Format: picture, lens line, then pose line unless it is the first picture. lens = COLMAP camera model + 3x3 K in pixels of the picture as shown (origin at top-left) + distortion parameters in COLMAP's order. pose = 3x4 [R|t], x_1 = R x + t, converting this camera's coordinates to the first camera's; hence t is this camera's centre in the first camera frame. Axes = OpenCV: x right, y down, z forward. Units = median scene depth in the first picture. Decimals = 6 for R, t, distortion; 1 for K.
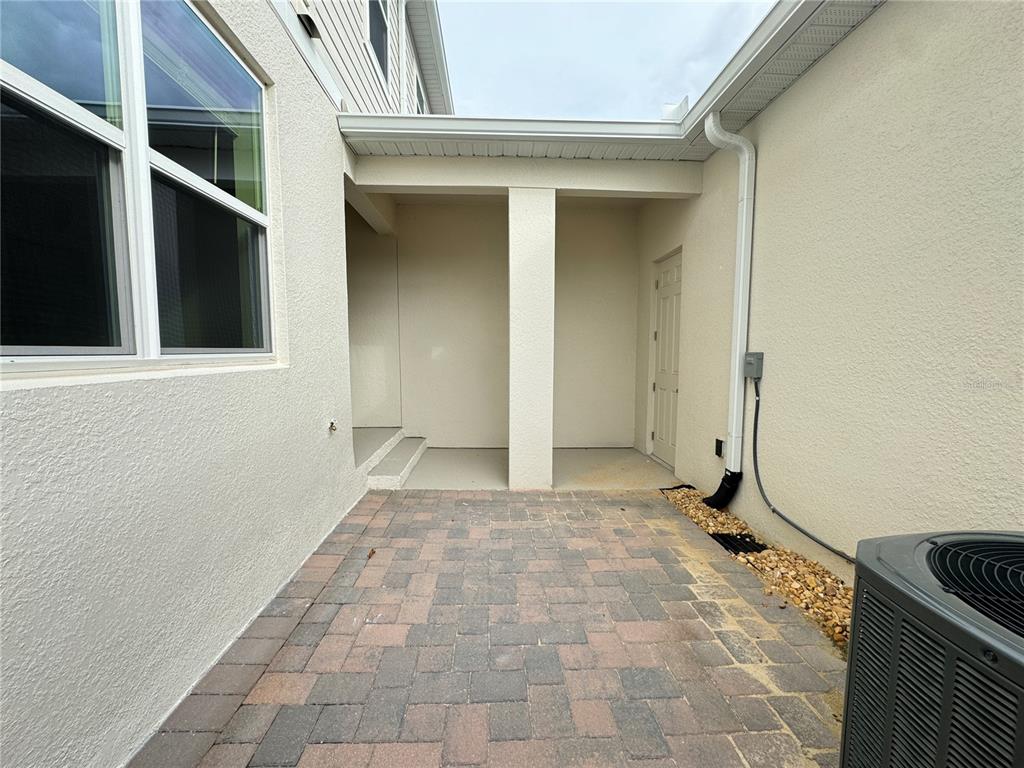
lens RADIAL K [[405.2, 0, 508.8], [0, 405.2, 380.4], [0, 0, 1]] dist [-0.002868, 0.000017]
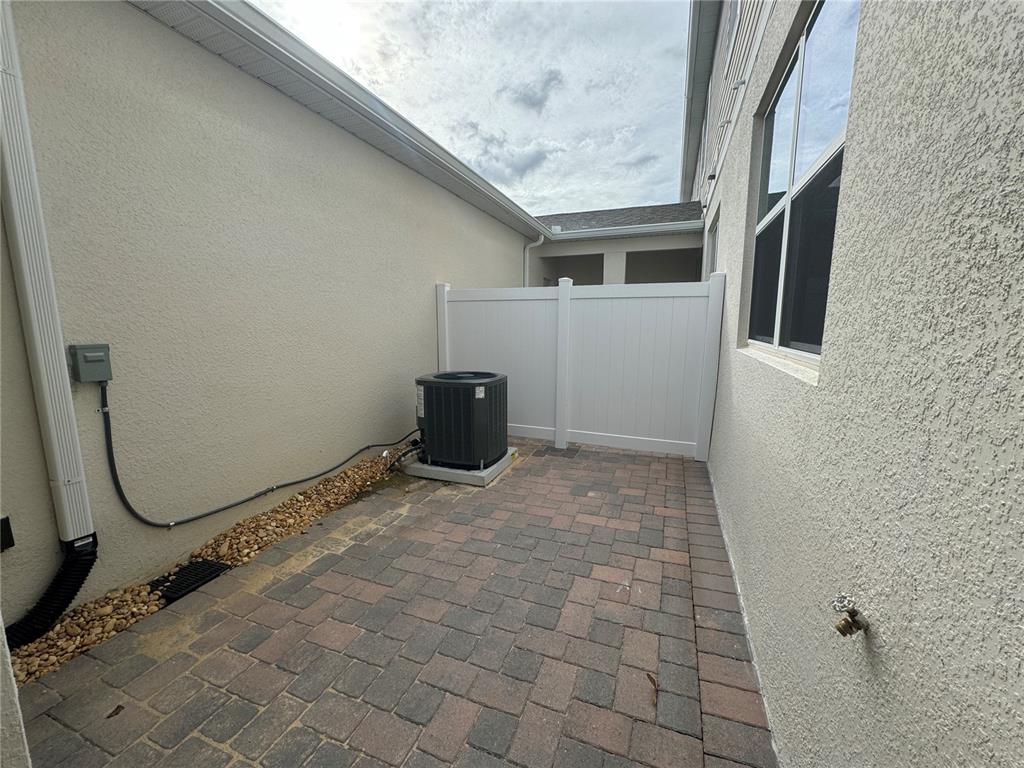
lens RADIAL K [[405.2, 0, 512.7], [0, 405.2, 384.5], [0, 0, 1]] dist [-0.002868, 0.000017]
pose [[-0.915845, -0.061400, 0.396809, -0.406366], [0.029641, 0.975205, 0.219310, -0.170987], [-0.400436, 0.212615, -0.891317, 1.741733]]
